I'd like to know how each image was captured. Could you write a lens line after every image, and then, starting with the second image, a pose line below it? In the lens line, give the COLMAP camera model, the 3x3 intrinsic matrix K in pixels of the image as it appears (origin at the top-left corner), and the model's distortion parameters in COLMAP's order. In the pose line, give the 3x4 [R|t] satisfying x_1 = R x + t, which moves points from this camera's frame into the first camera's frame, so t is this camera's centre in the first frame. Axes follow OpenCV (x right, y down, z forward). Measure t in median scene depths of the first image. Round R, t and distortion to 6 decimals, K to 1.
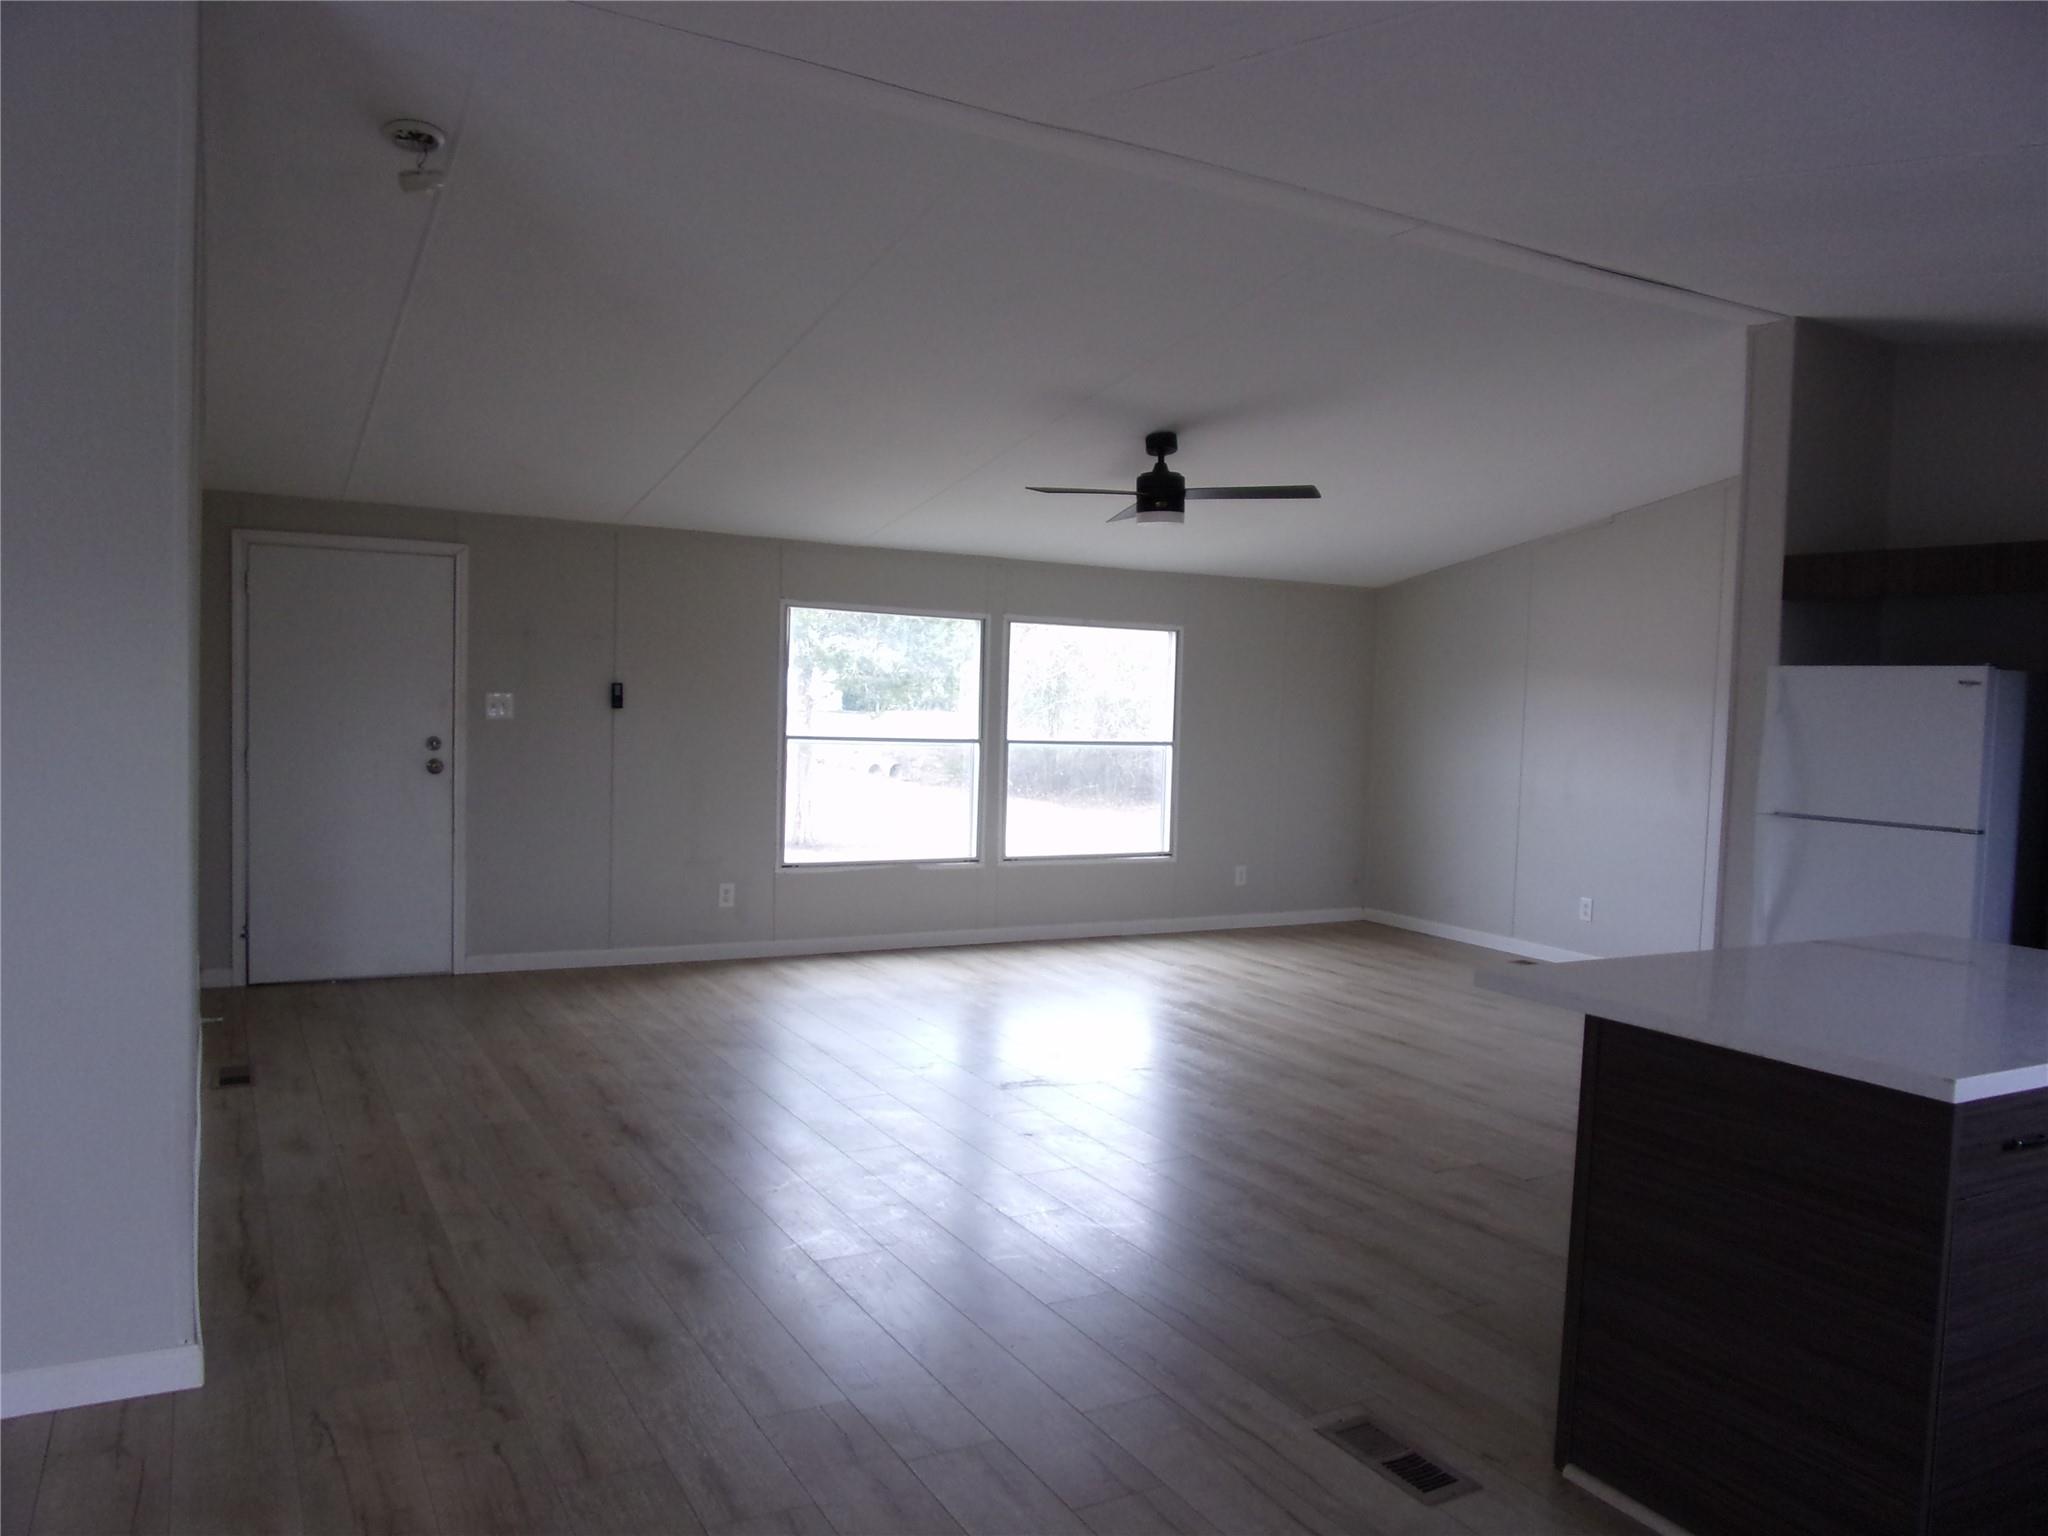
lens RADIAL K [[1466.0, 0, 1022.7], [0, 1466.0, 765.7], [0, 0, 1]] dist [-0.059791, 0.038163]
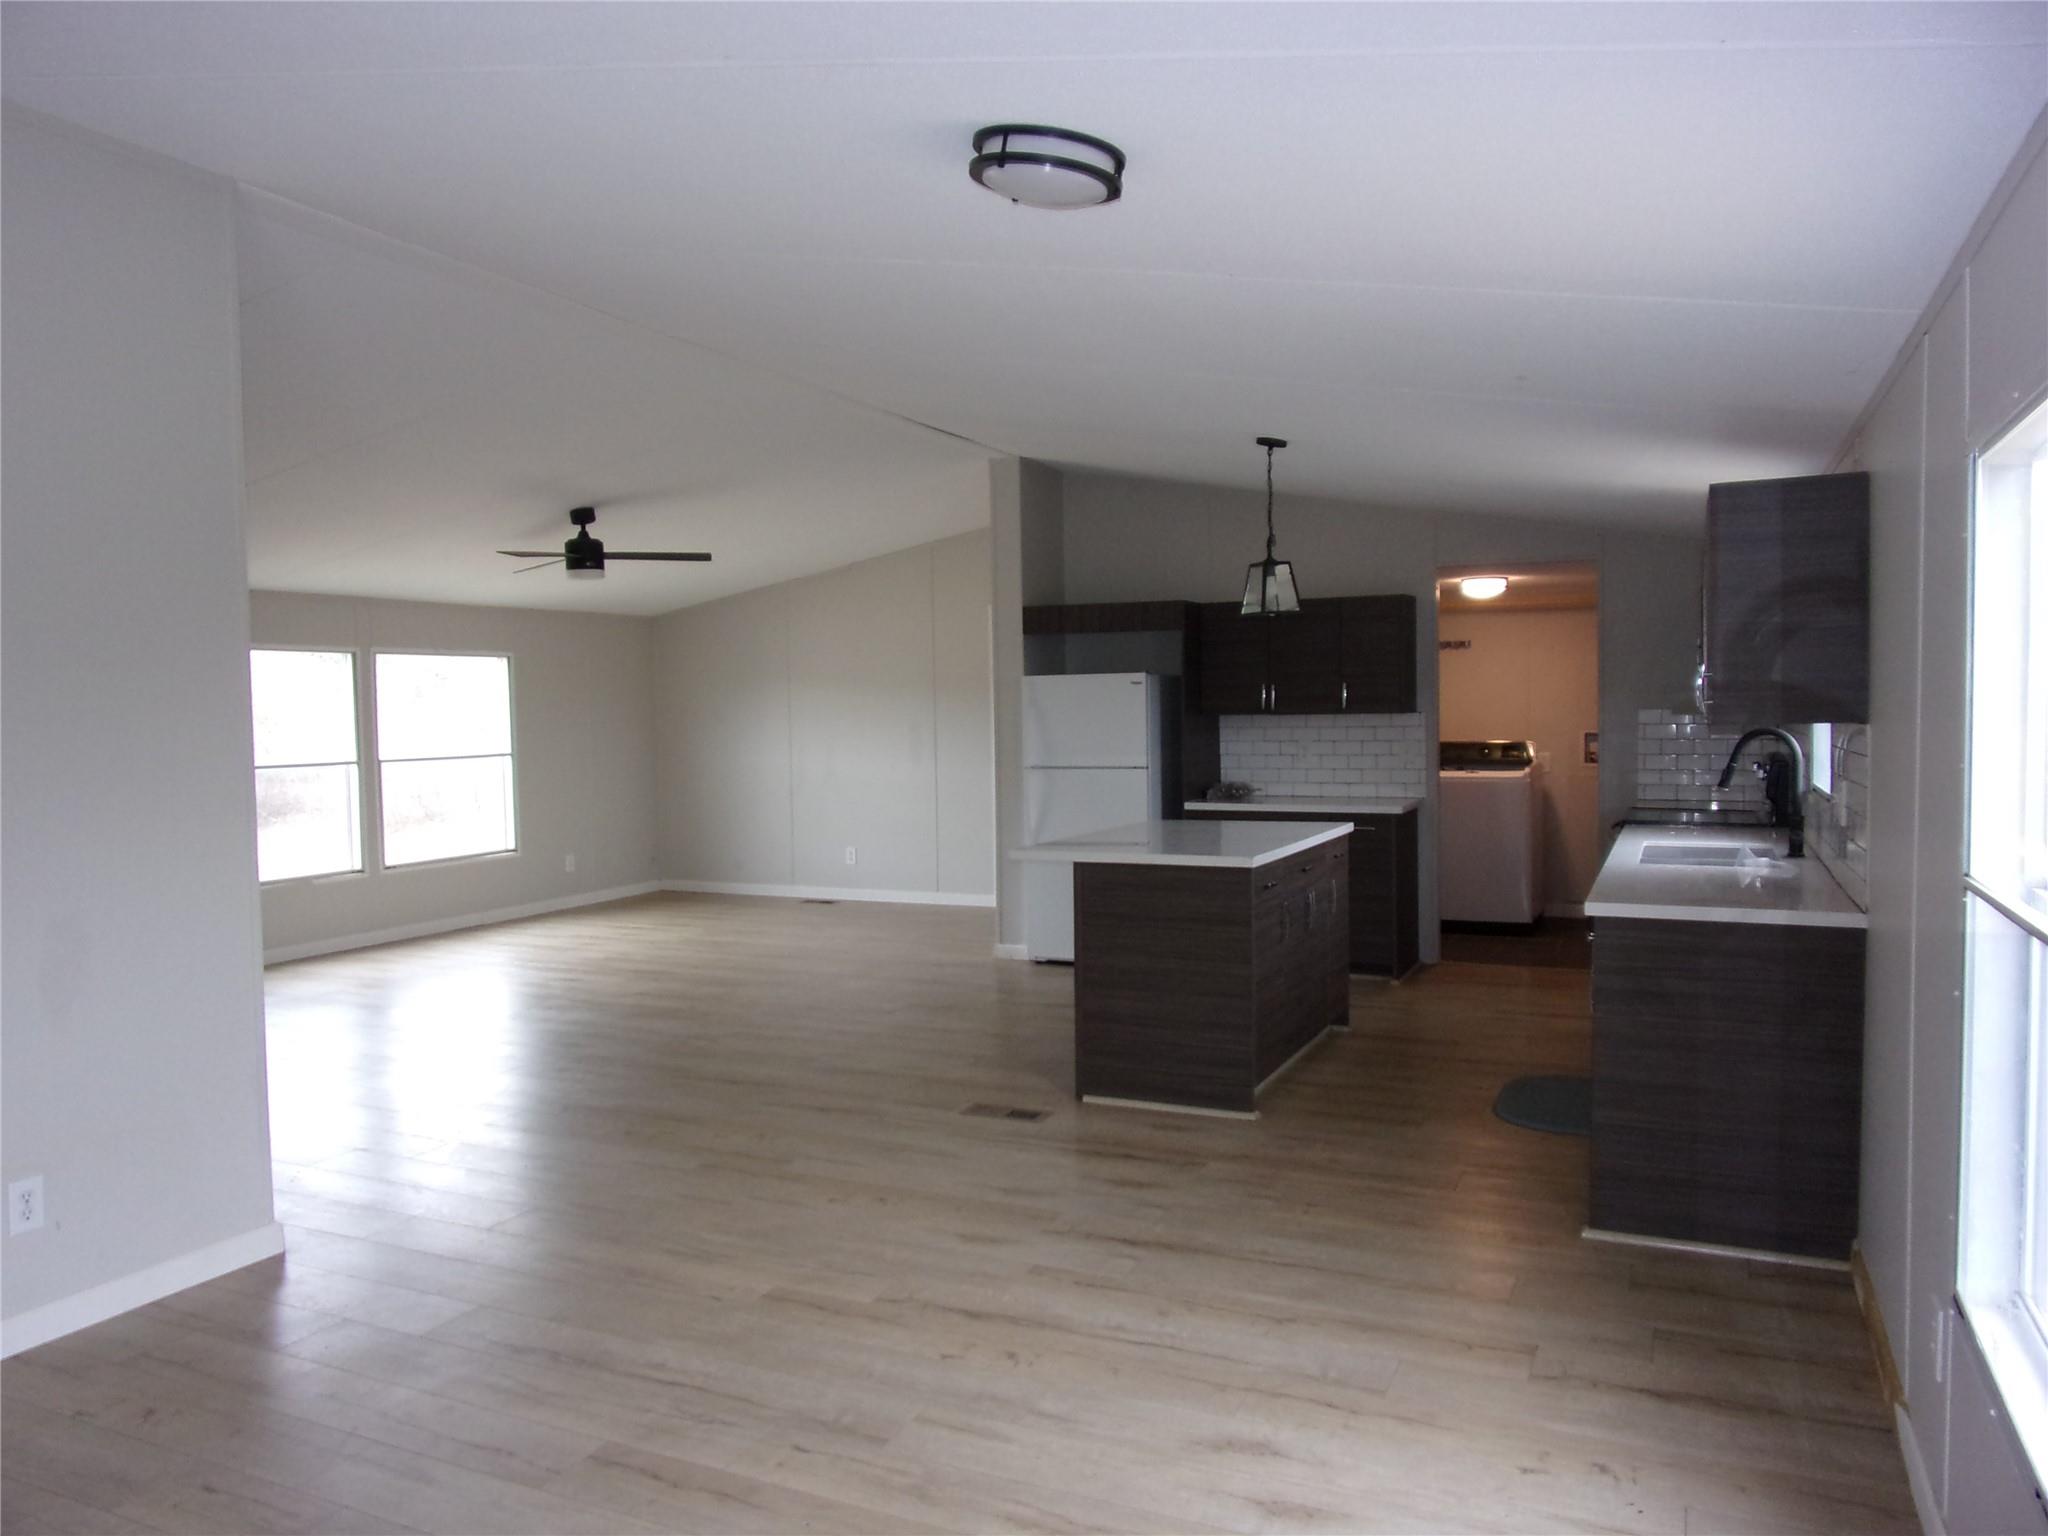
lens RADIAL K [[1466.0, 0, 1030.3], [0, 1466.0, 770.4], [0, 0, 1]] dist [-0.059791, 0.038163]
pose [[0.799745, -0.070630, 0.596170, -0.287496], [0.070140, 0.997247, 0.024056, -0.001994], [-0.596228, 0.022577, 0.802497, -0.192818]]
